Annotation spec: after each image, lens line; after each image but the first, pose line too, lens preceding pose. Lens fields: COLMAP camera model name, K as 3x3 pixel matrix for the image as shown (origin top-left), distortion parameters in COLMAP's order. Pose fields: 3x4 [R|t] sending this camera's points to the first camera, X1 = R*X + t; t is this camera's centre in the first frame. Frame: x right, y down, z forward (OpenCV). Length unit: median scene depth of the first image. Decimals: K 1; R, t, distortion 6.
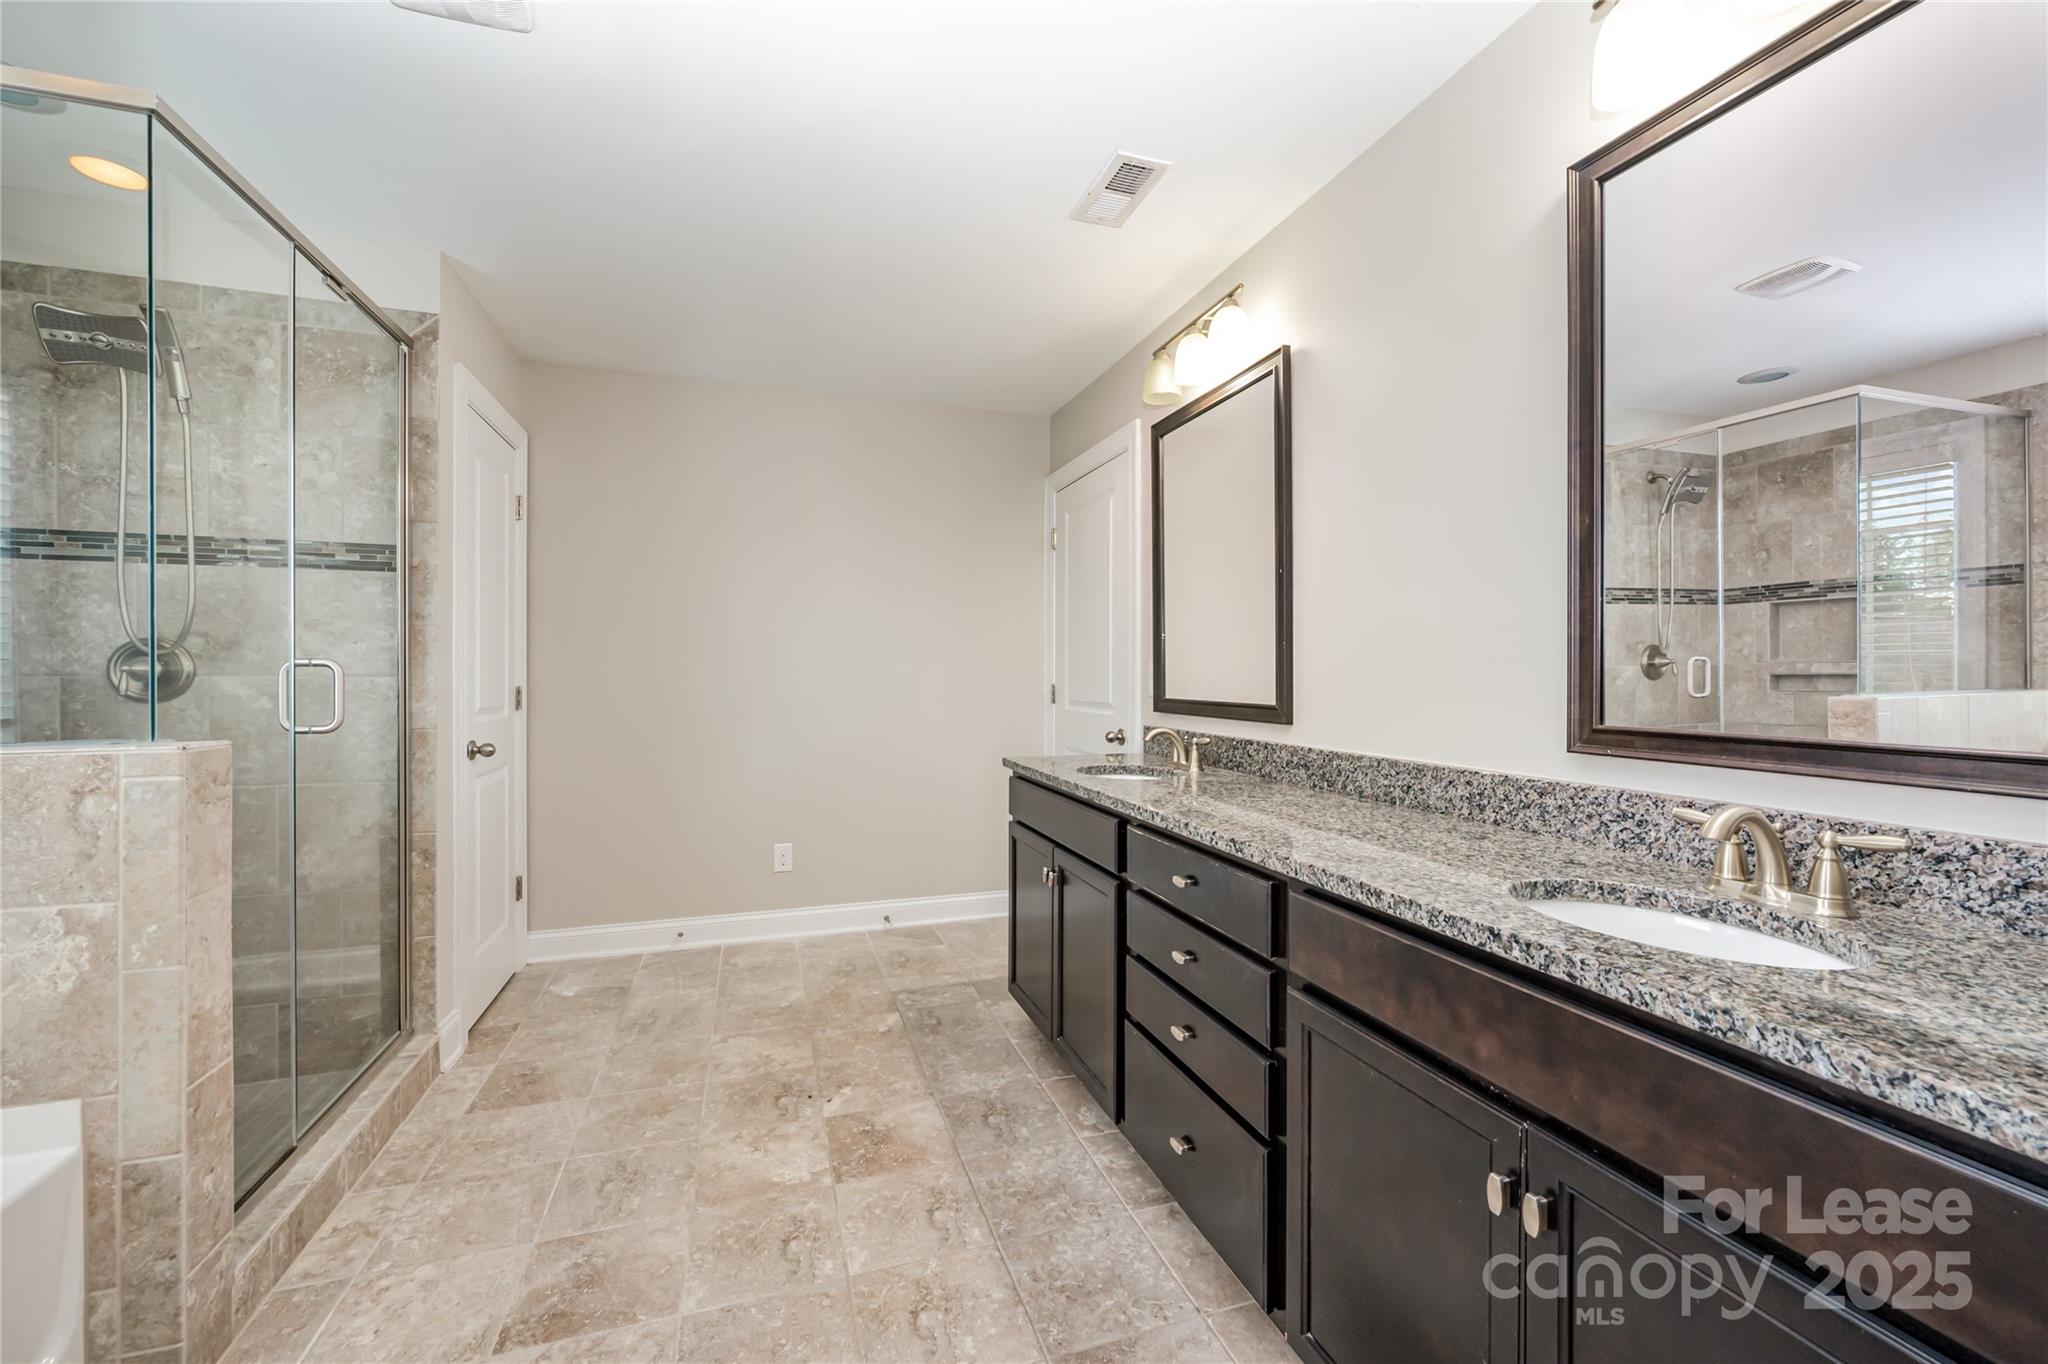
lens RADIAL K [[821.3, 0, 1030.0], [0, 821.3, 674.4], [0, 0, 1]] dist [-0.000215, -0.000175]
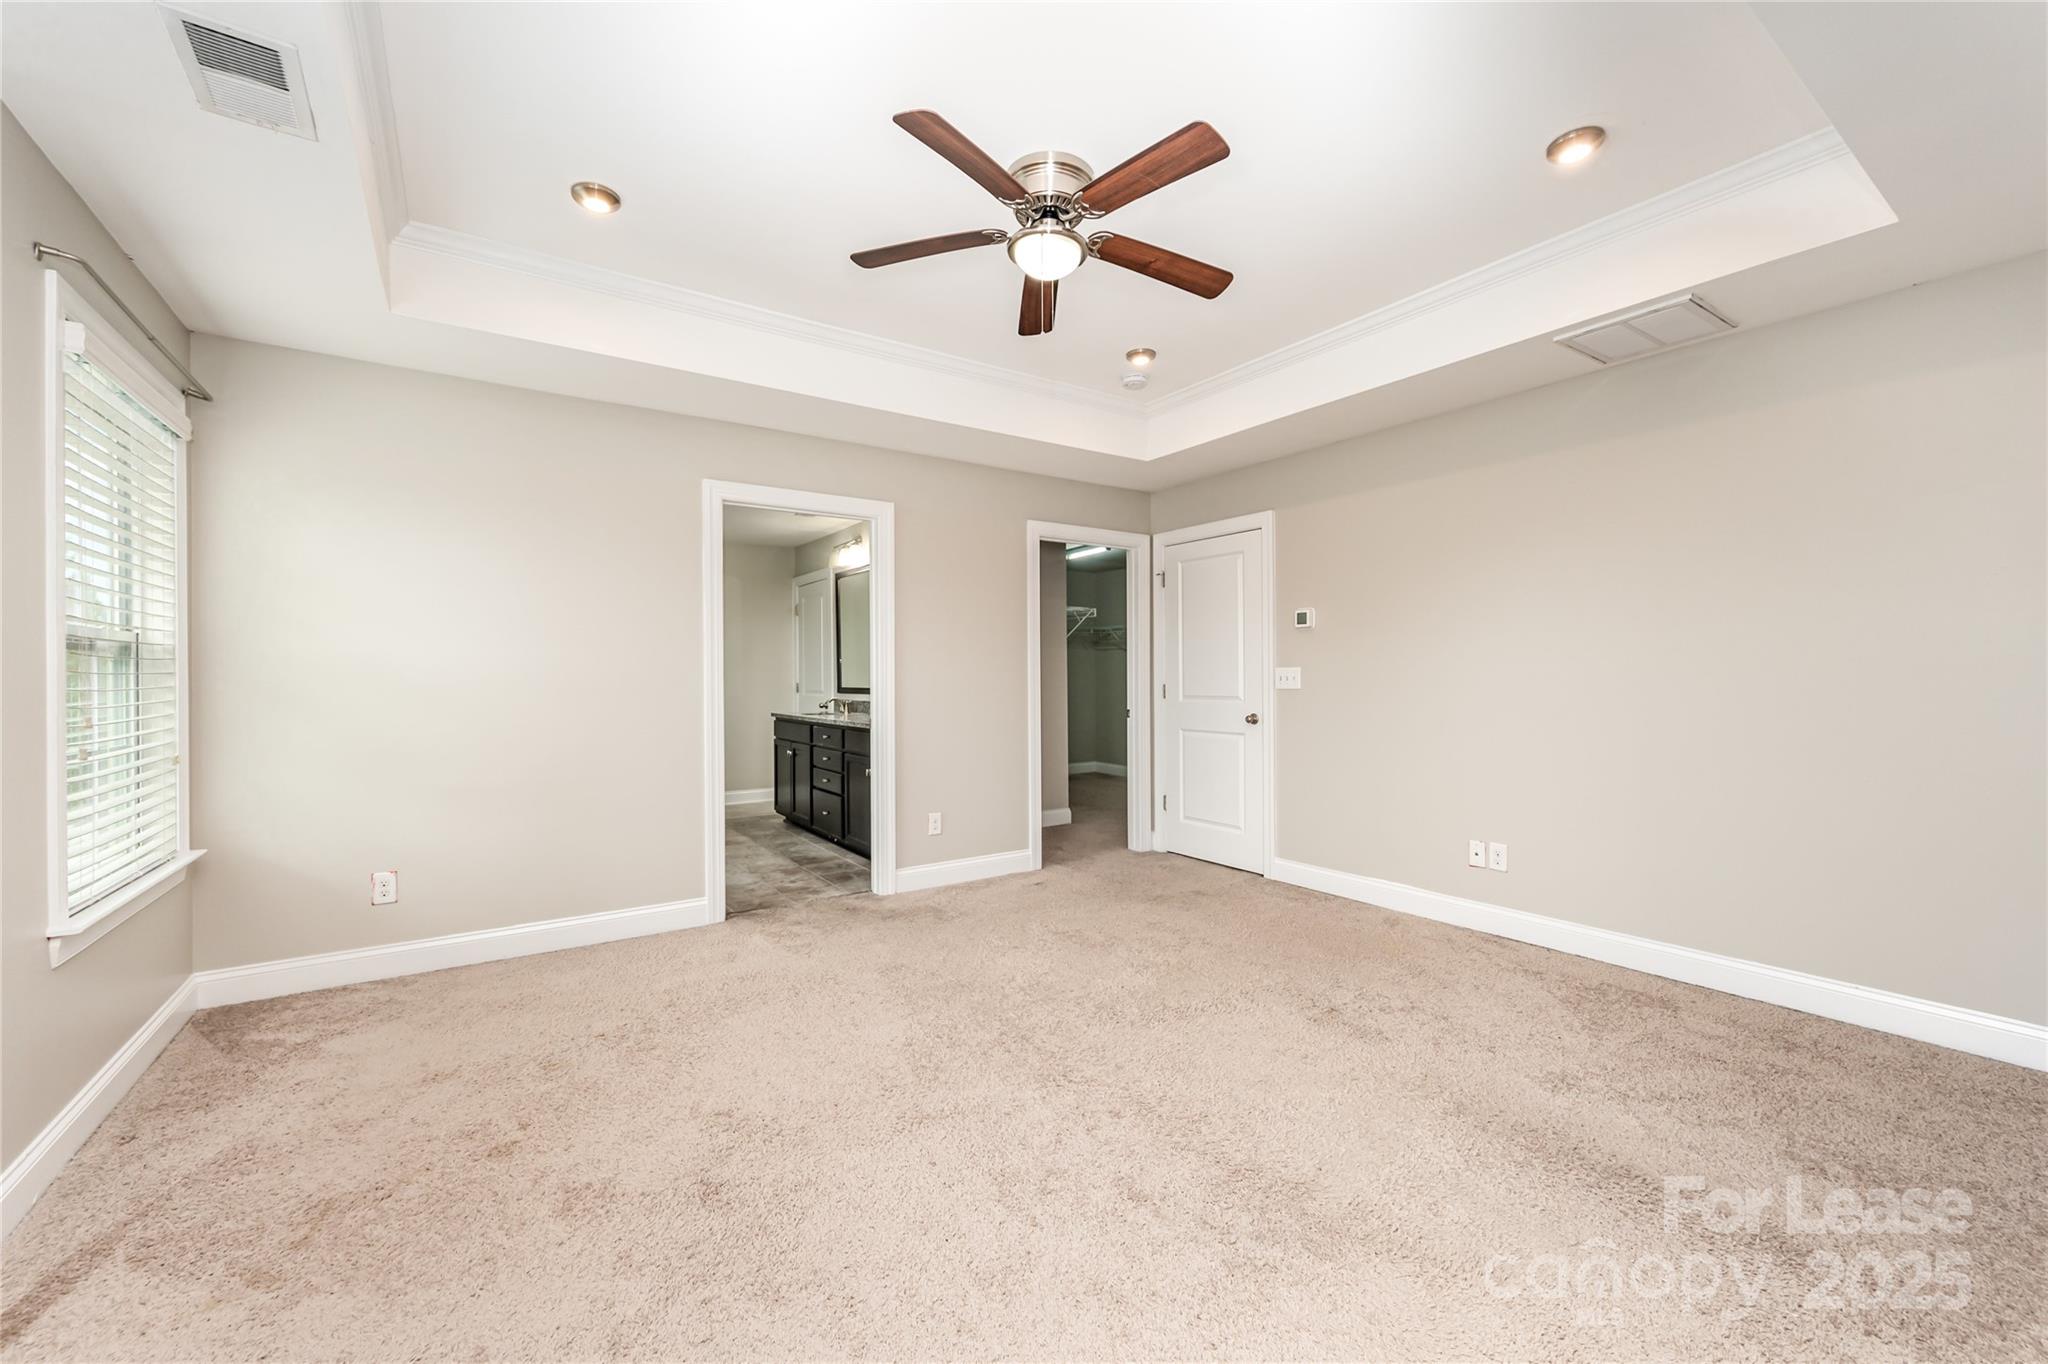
lens RADIAL K [[821.3, 0, 1030.0], [0, 821.3, 674.4], [0, 0, 1]] dist [-0.000215, -0.000175]
pose [[0.963845, -0.009623, 0.266288, 0.056518], [0.011110, 0.999930, -0.004077, 0.007951], [-0.266230, 0.006888, 0.963885, -1.470725]]
